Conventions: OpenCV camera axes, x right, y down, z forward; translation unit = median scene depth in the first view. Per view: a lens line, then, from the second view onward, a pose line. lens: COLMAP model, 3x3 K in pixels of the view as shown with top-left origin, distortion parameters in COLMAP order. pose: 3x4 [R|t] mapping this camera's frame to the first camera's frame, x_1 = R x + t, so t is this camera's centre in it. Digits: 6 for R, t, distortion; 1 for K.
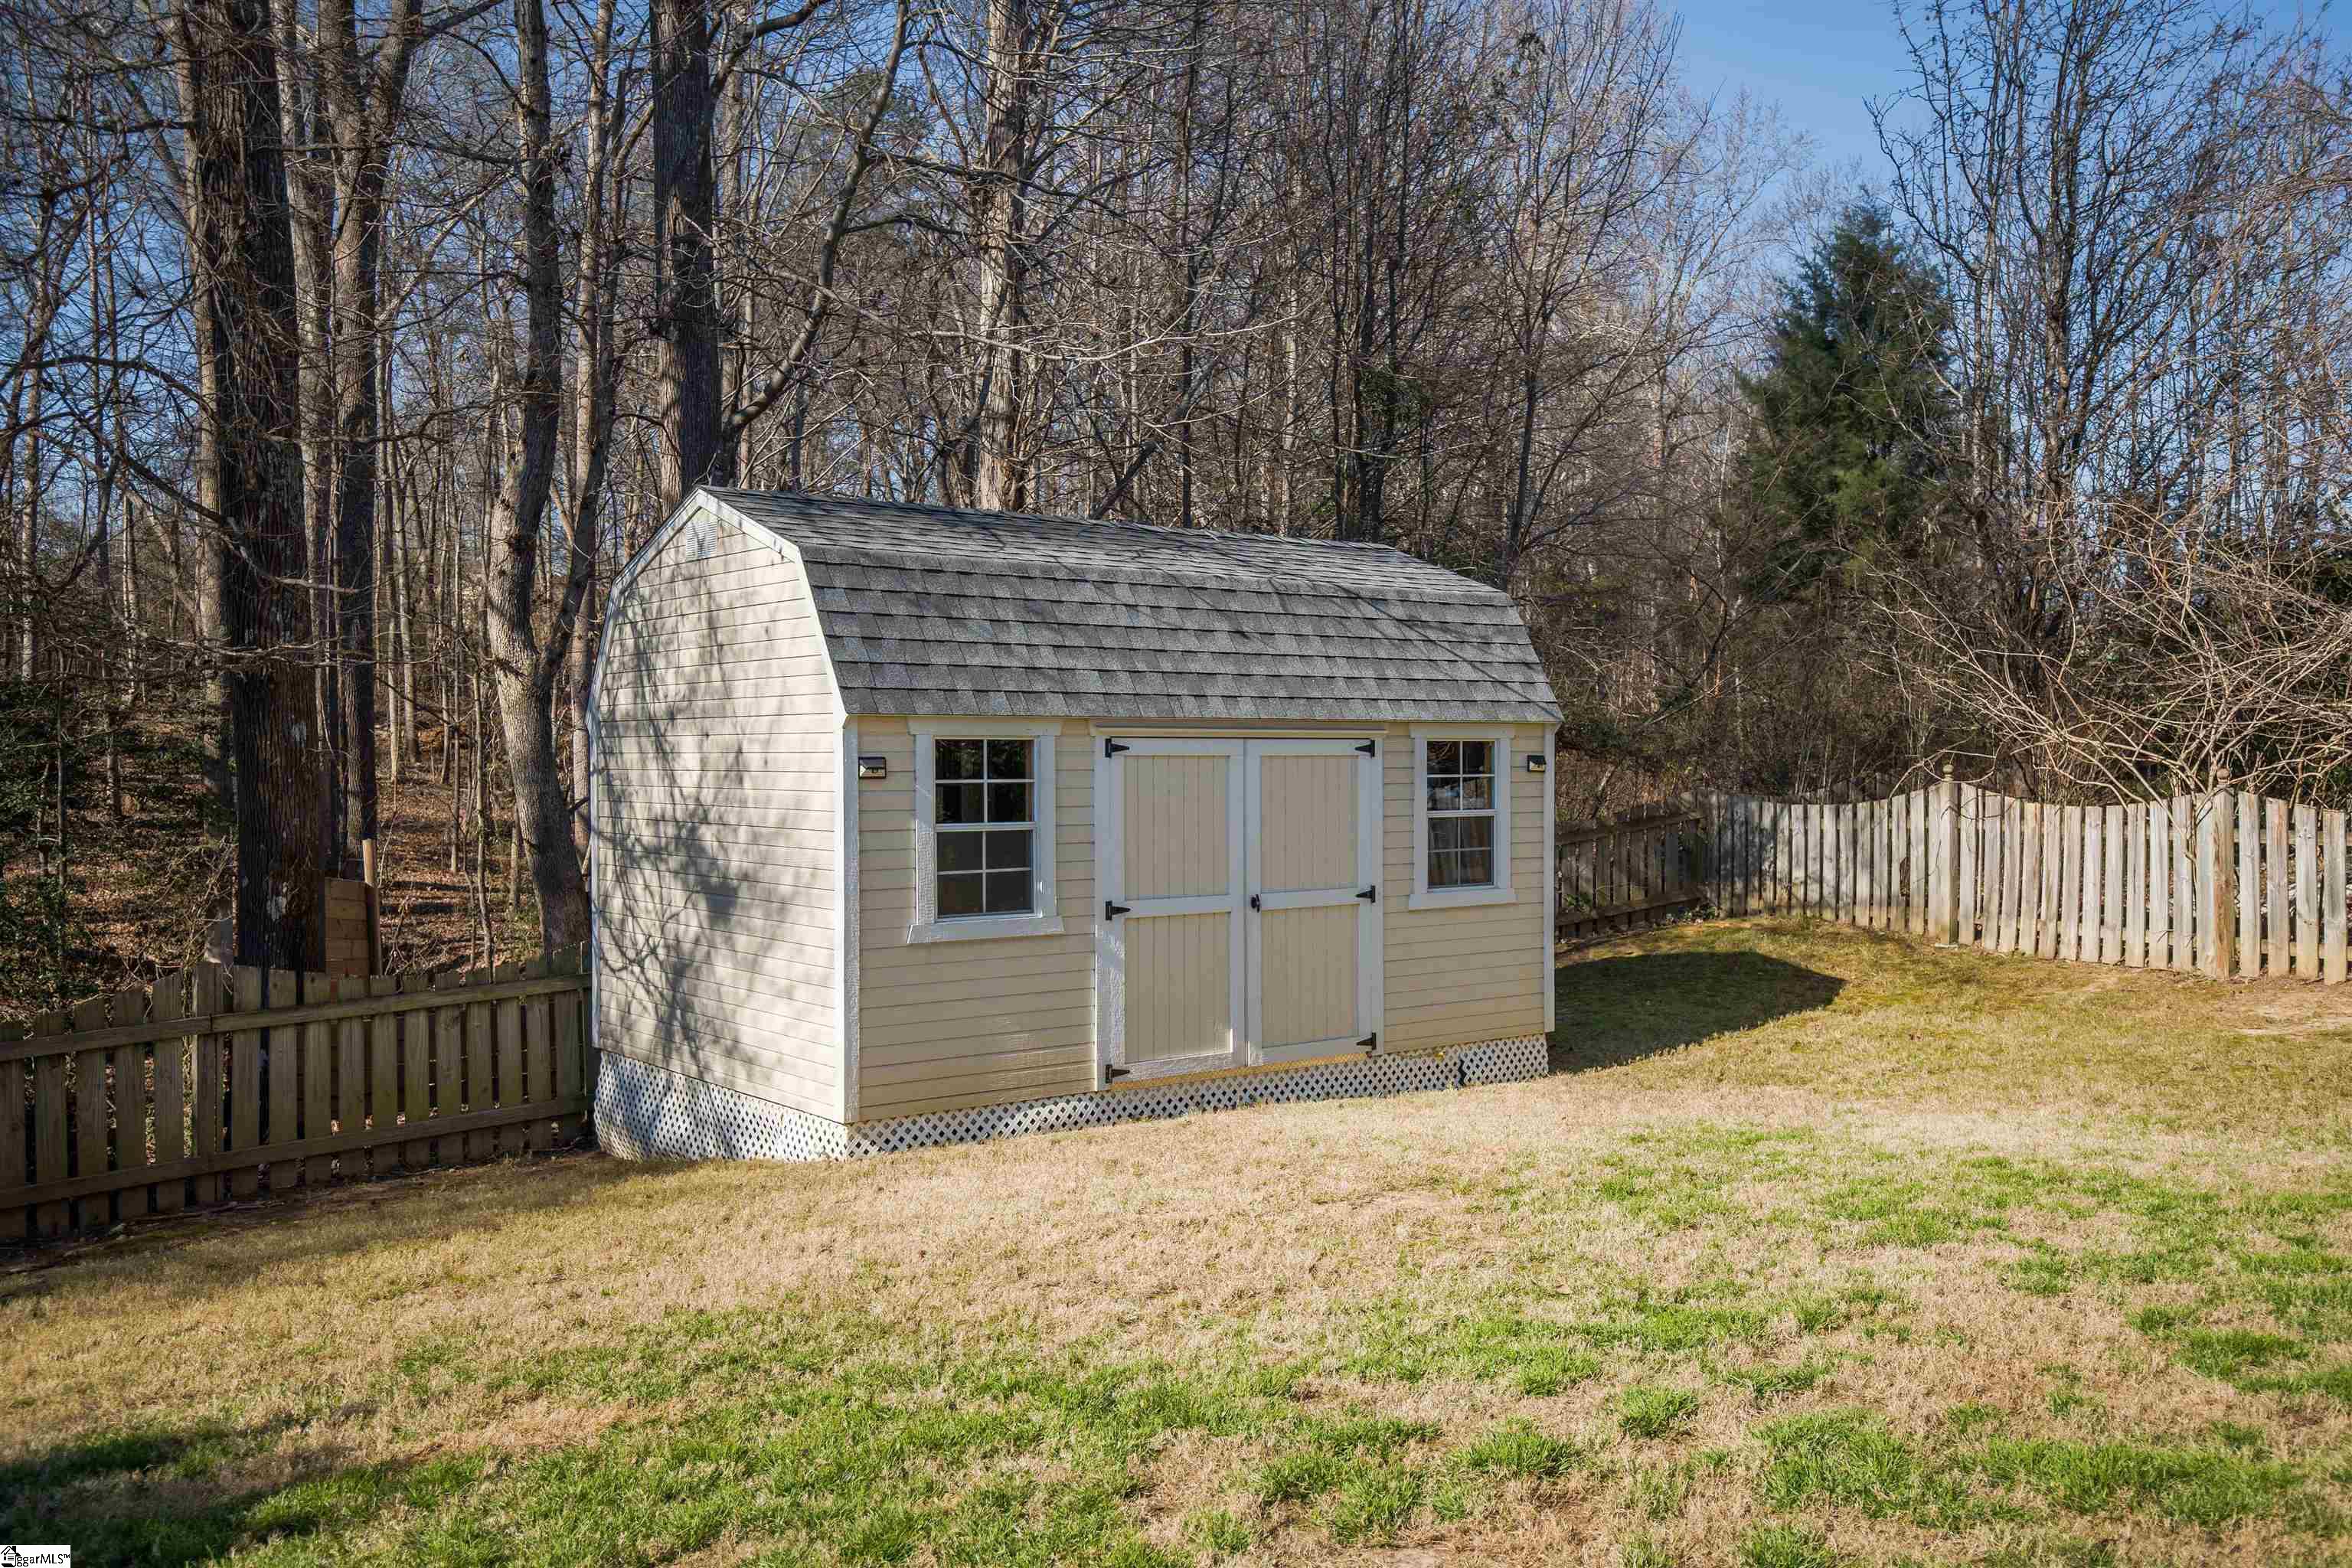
lens RADIAL K [[1970.2, 0, 1174.5], [0, 1970.2, 772.1], [0, 0, 1]] dist [0.008833, -0.008635]
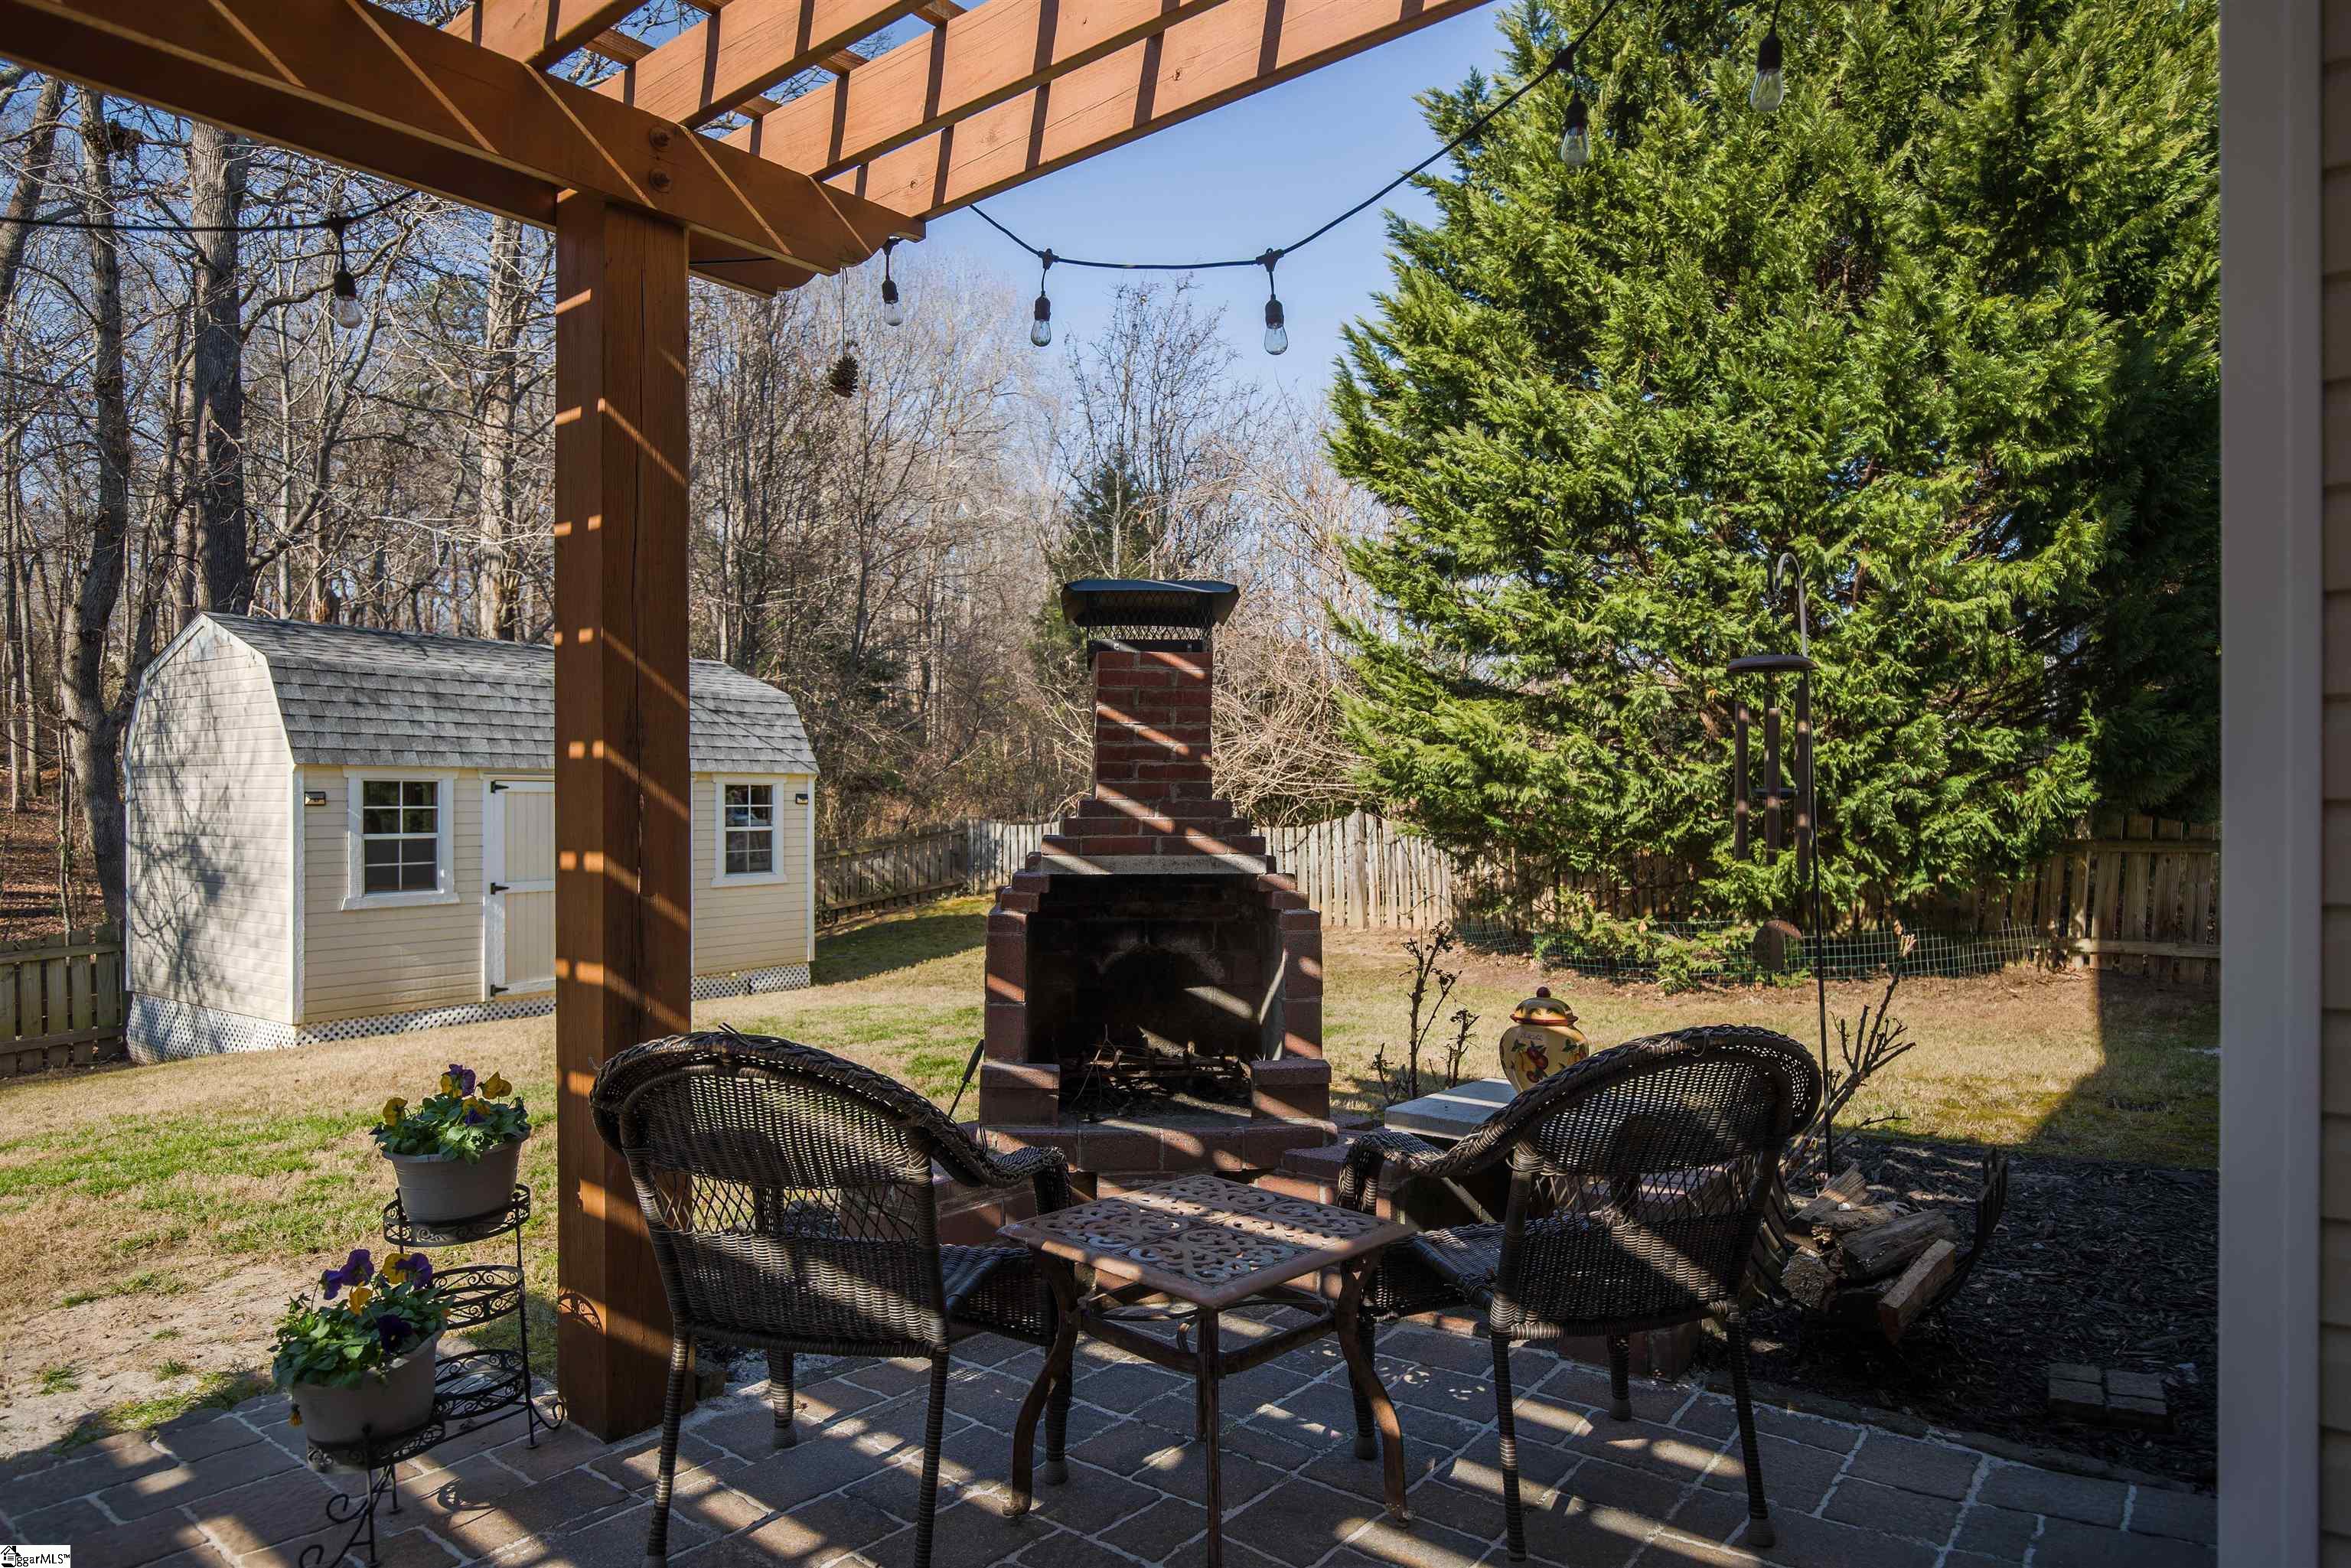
lens RADIAL K [[1374.6, 0, 1181.0], [0, 1374.6, 792.7], [0, 0, 1]] dist [-0.023280, 0.006403]
pose [[0.946061, 0.006143, 0.323930, 0.128838], [-0.002783, 0.999937, -0.010835, 0.002675], [-0.323976, 0.009349, 0.946019, -0.223327]]
